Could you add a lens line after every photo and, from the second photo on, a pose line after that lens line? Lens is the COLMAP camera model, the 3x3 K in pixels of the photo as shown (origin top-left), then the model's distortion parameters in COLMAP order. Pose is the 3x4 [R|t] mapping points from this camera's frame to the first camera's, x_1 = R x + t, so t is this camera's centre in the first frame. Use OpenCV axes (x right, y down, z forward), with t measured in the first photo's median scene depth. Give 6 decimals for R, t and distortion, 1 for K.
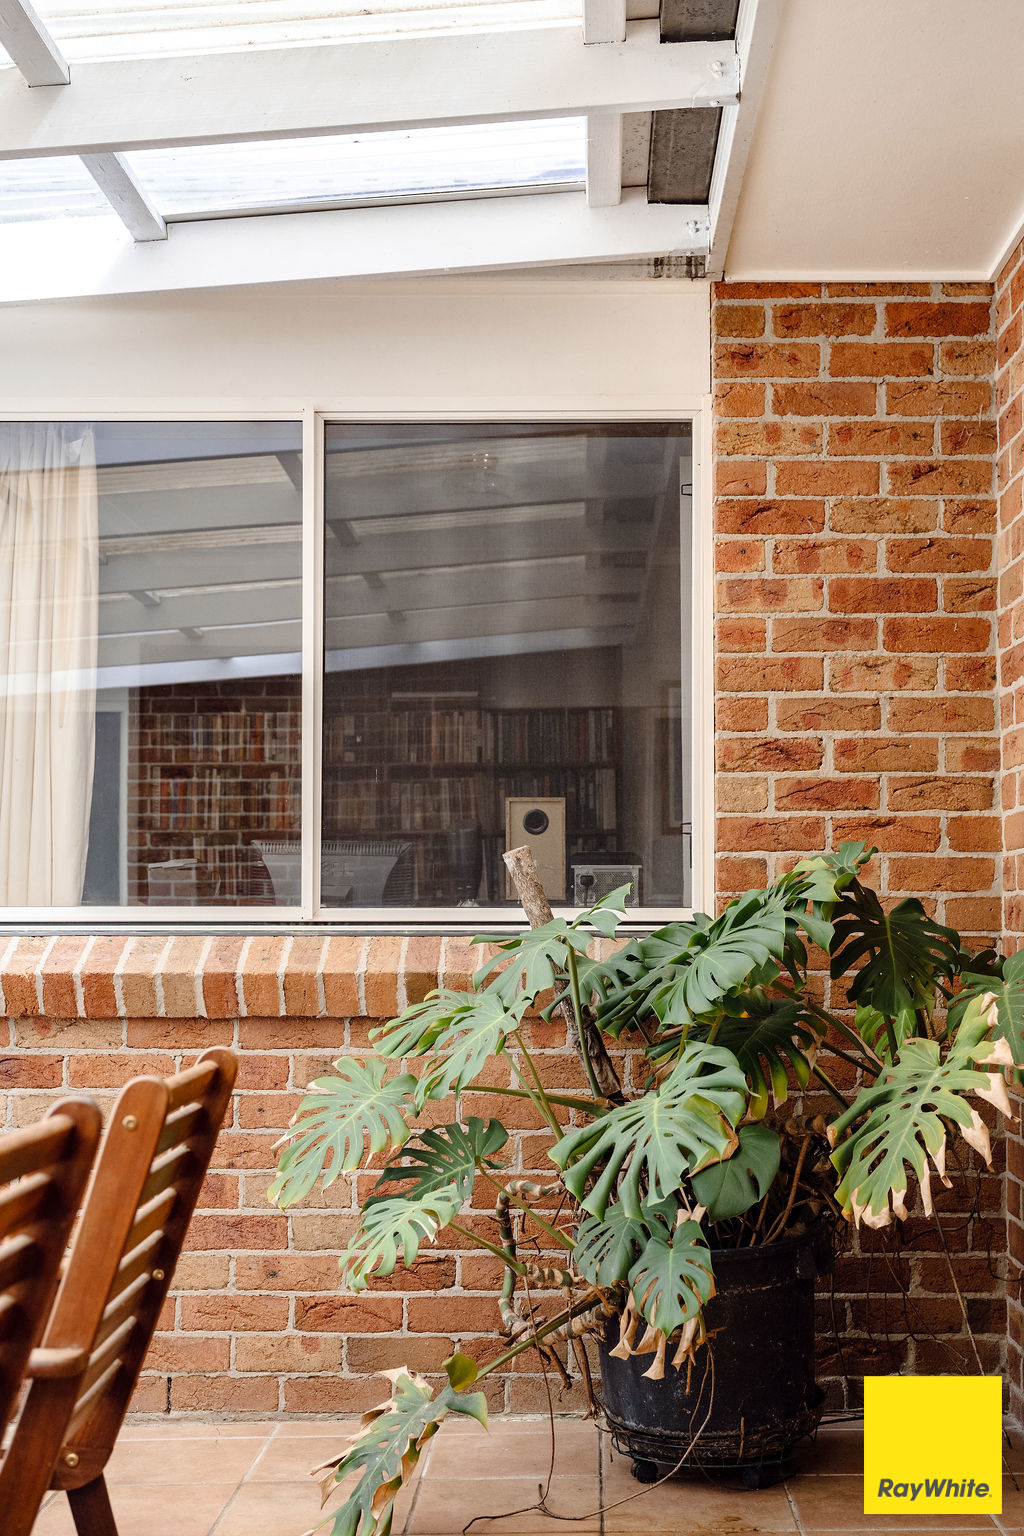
lens RADIAL K [[2049.0, 0, 538.1], [0, 2049.0, 857.9], [0, 0, 1]] dist [0.020791, 0.000000]
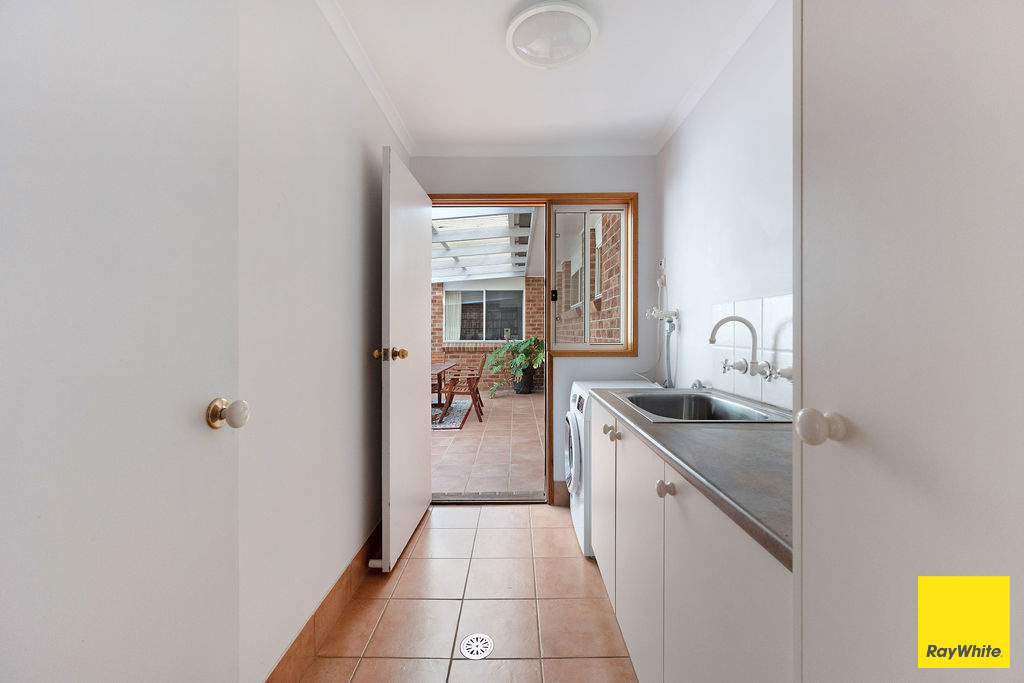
lens RADIAL K [[402.7, 0, 509.9], [0, 402.7, 338.5], [0, 0, 1]] dist [-0.000514, -0.000347]
pose [[0.999979, -0.002341, 0.006073, 0.000003], [0.002095, 0.999193, 0.040124, -0.063587], [-0.006162, -0.040110, 0.999176, -0.961179]]
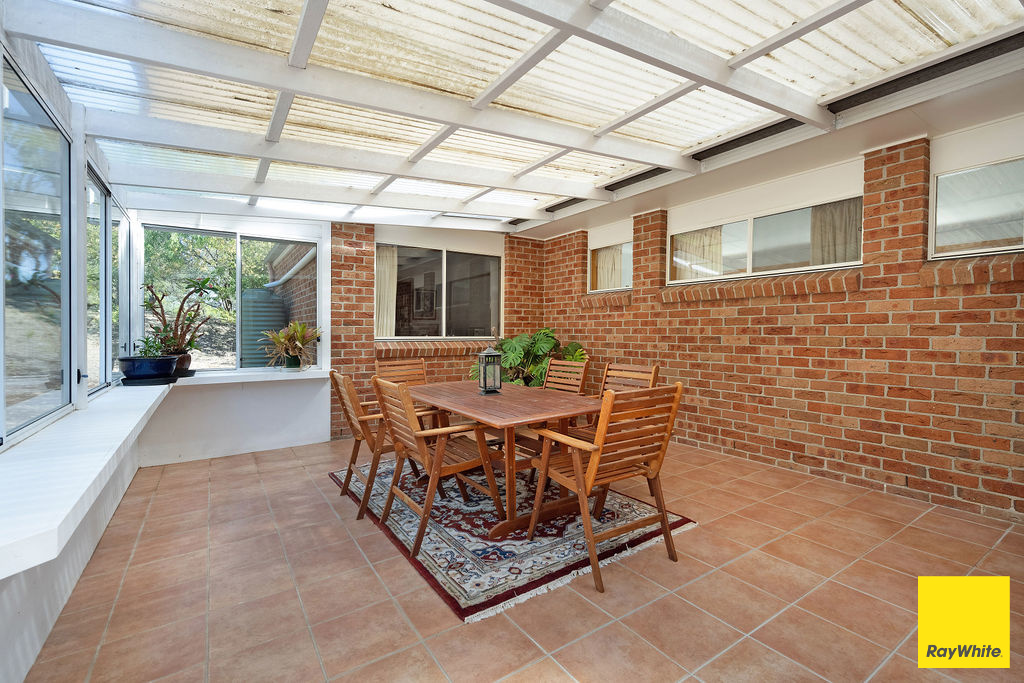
lens RADIAL K [[461.5, 0, 513.5], [0, 461.5, 339.2], [0, 0, 1]] dist [0.000539, -0.000110]
pose [[0.821079, -0.006679, 0.570775, -0.705432], [-0.016178, 0.999258, 0.034966, -0.016341], [-0.570585, -0.037944, 0.820361, -0.167845]]
